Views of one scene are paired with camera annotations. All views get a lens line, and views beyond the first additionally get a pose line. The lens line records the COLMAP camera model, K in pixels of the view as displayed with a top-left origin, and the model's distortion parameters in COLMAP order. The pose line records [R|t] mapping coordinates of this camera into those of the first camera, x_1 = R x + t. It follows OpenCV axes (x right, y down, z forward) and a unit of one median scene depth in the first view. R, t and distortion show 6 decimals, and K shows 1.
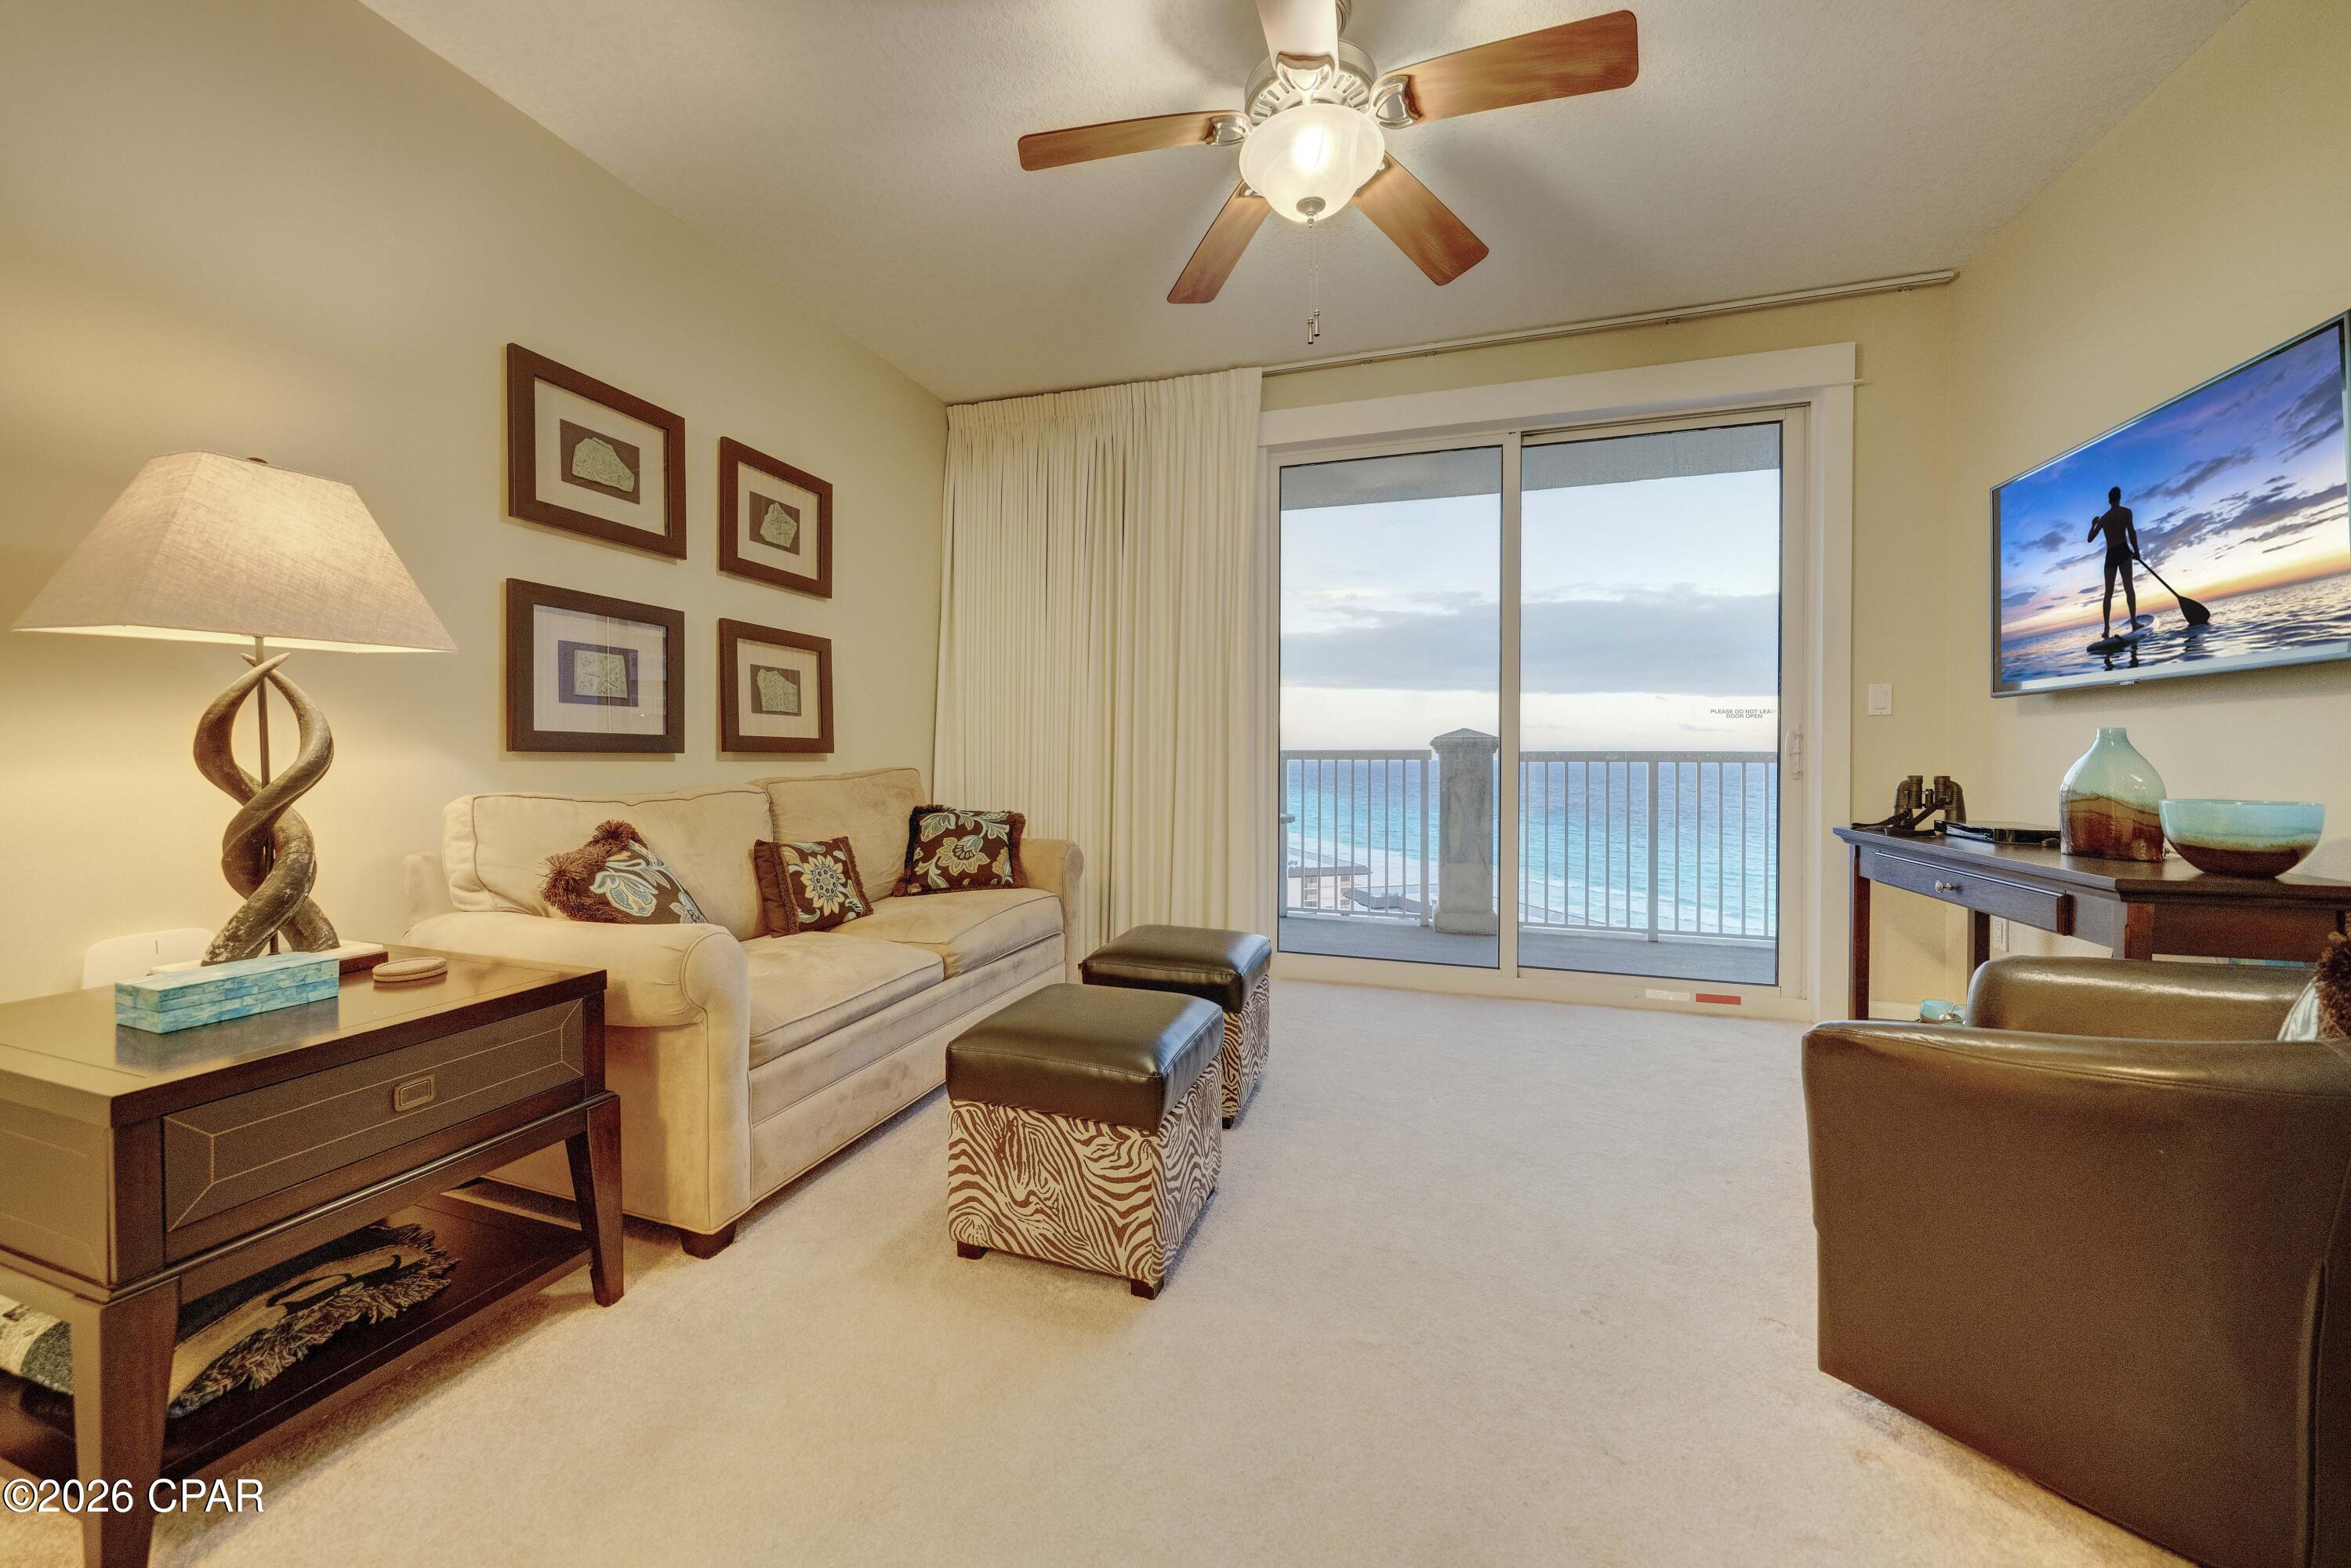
lens RADIAL K [[851.2, 0, 1168.1], [0, 851.2, 754.3], [0, 0, 1]] dist [-0.003140, 0.000330]
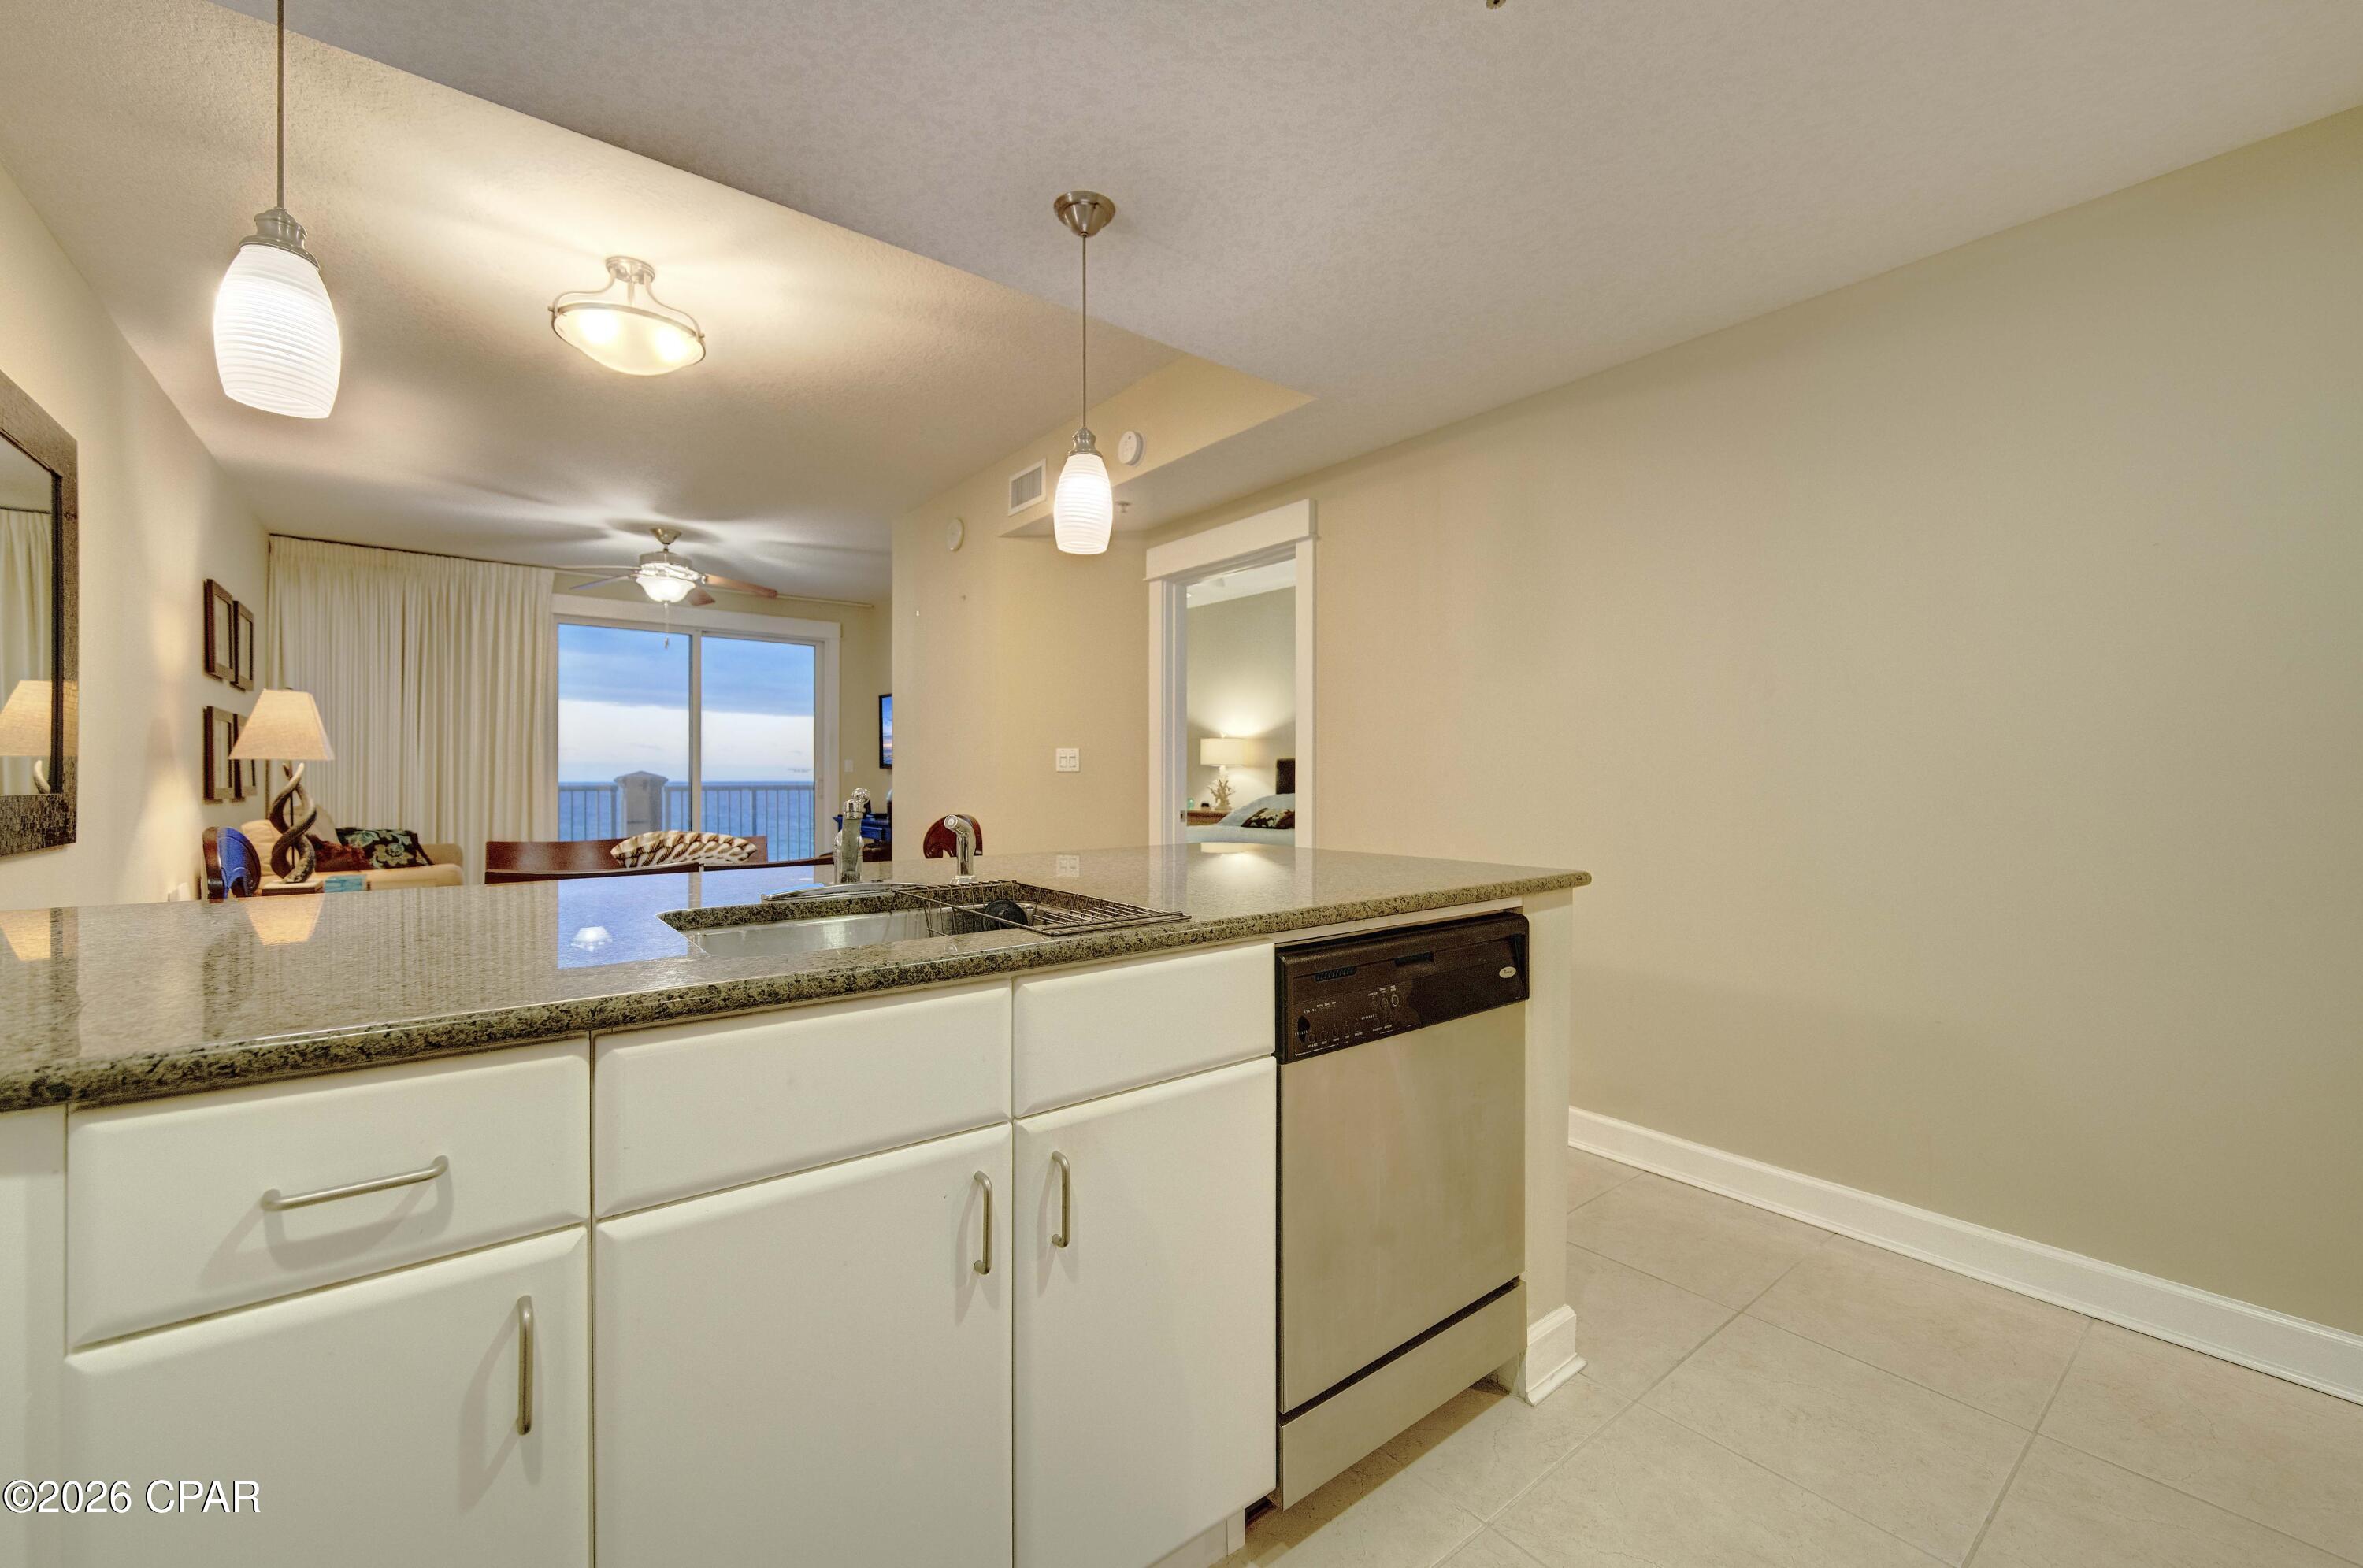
lens RADIAL K [[928.4, 0, 1175.0], [0, 928.4, 775.3], [0, 0, 1]] dist [-0.002166, -0.000251]
pose [[0.550455, 0.000422, 0.834865, -1.135348], [-0.001704, 0.999998, 0.000618, -0.053671], [-0.834863, -0.001763, 0.550454, -1.621148]]
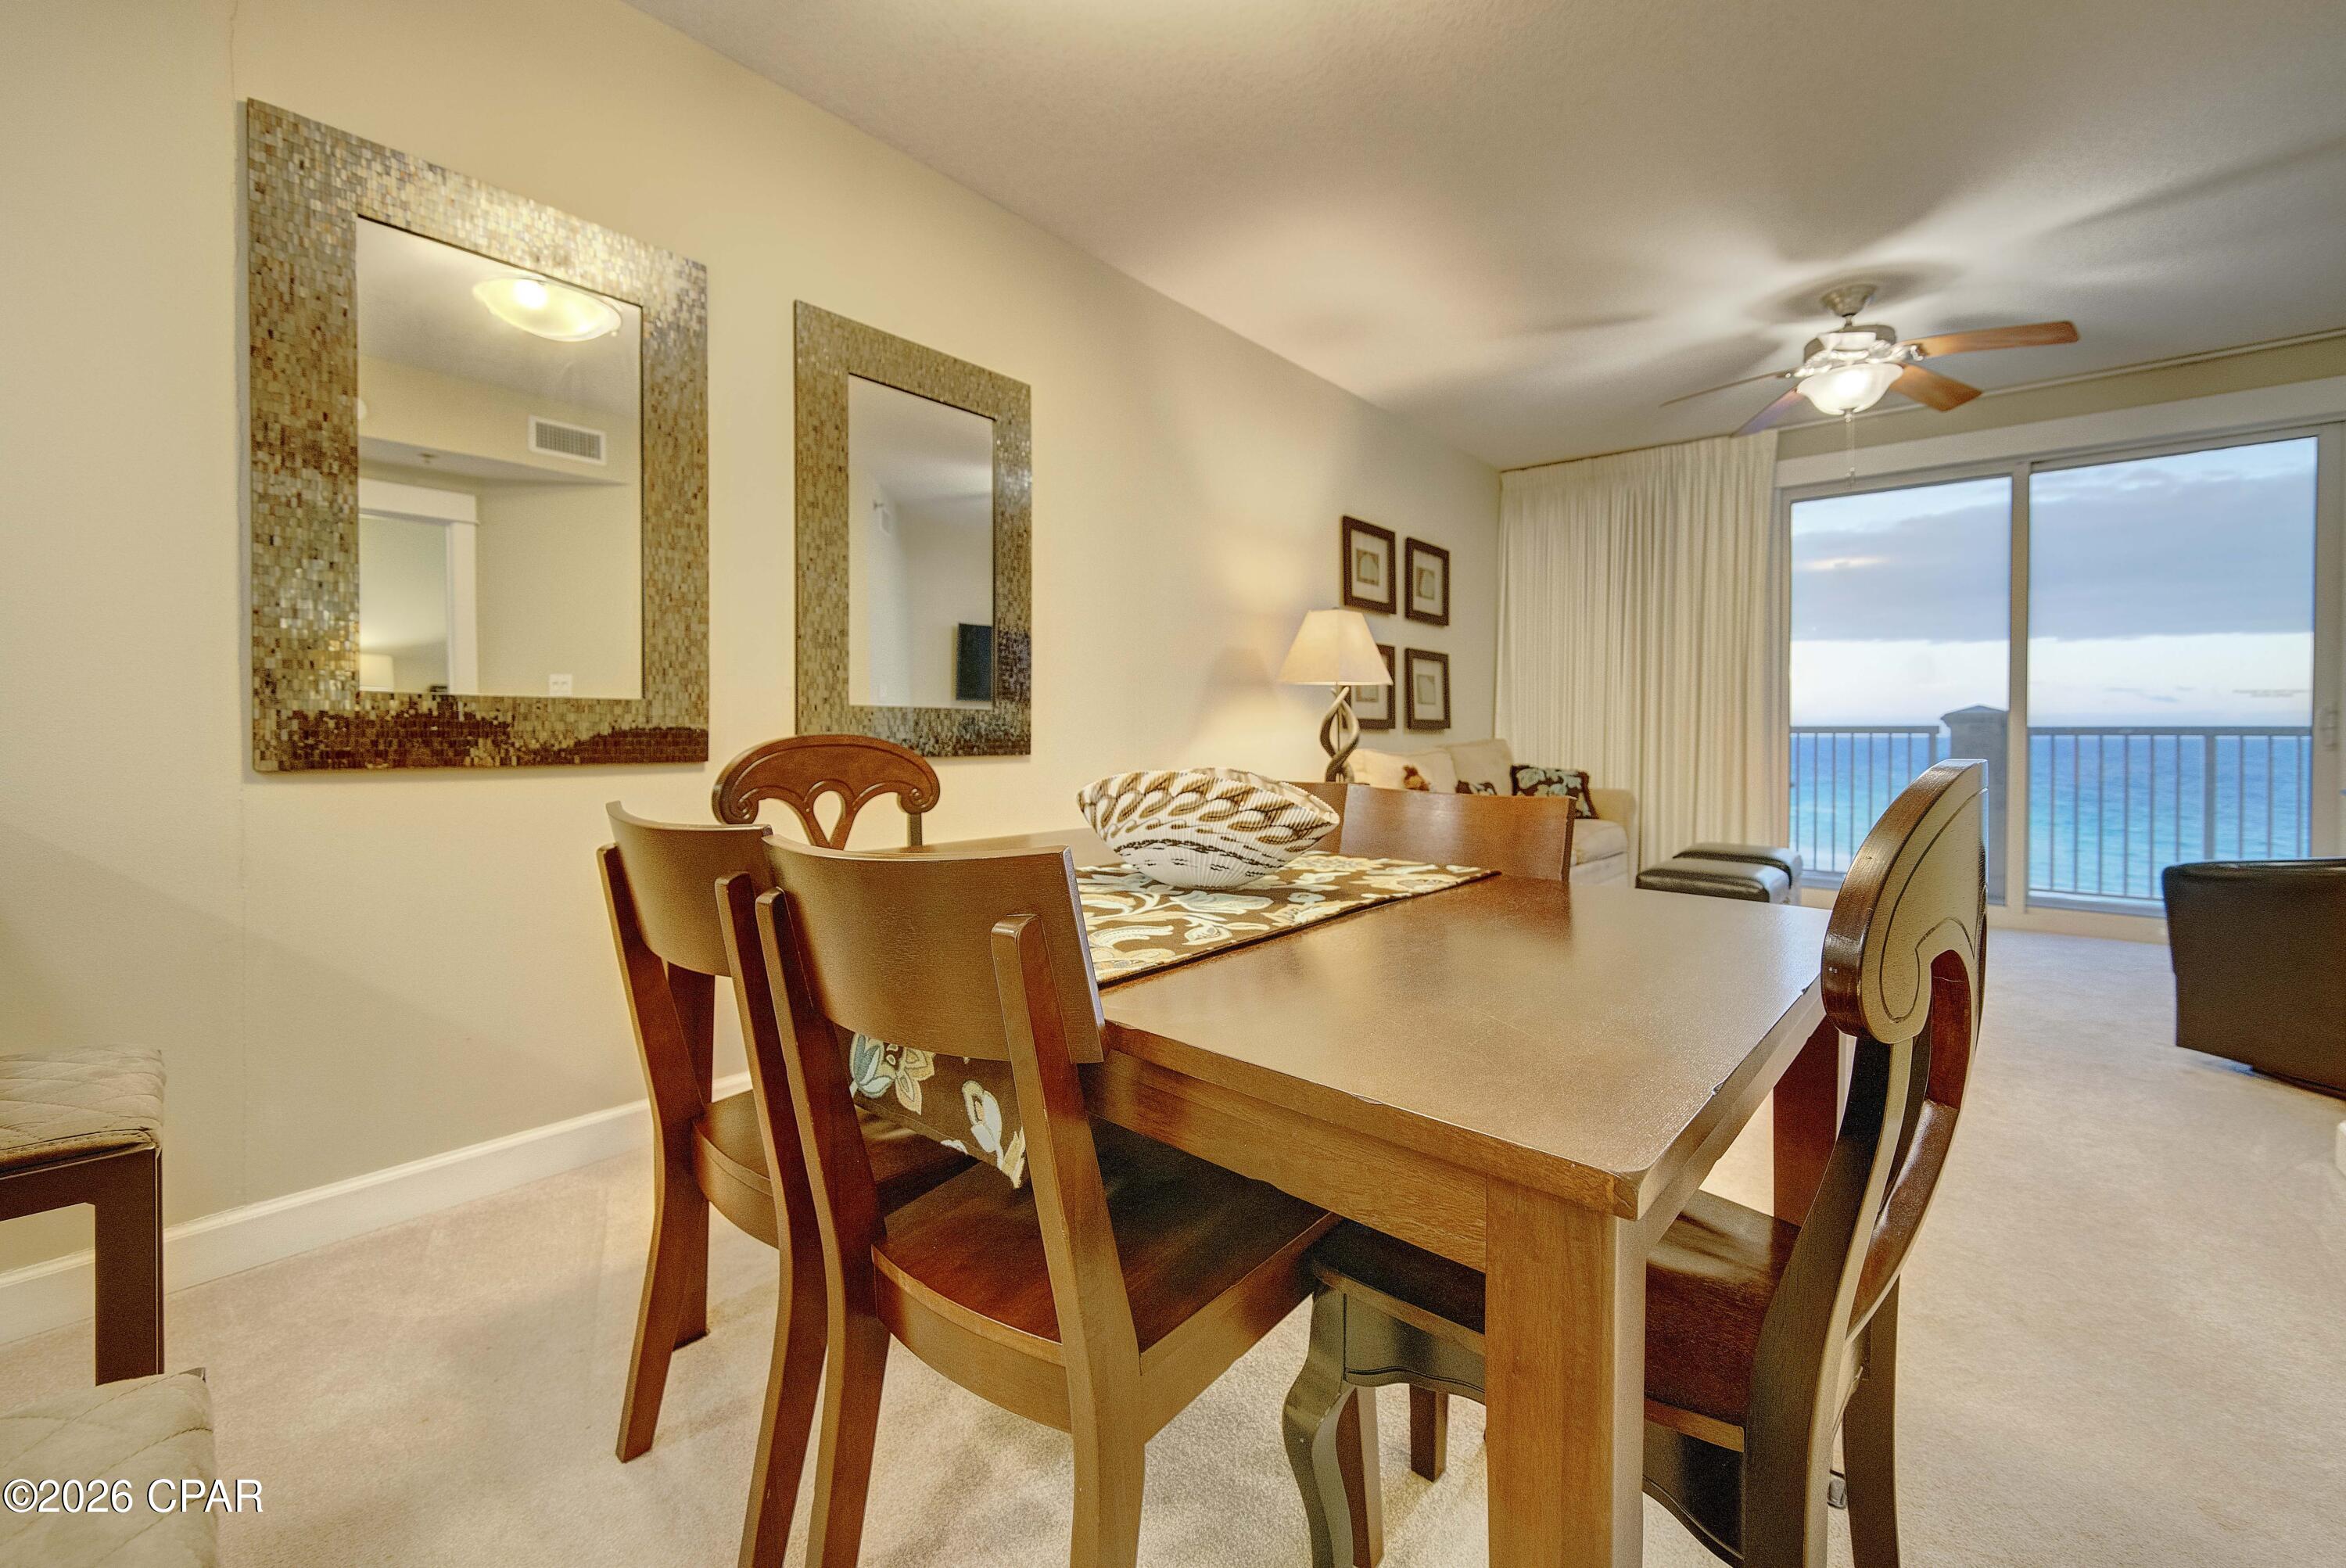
lens RADIAL K [[955.5, 0, 1168.7], [0, 955.5, 738.0], [0, 0, 1]] dist [-0.000544, -0.000198]
pose [[0.926503, 0.002161, -0.376282, -0.289323], [0.001867, 0.999945, 0.010341, -0.005586], [0.376283, -0.010284, 0.926448, -1.000765]]
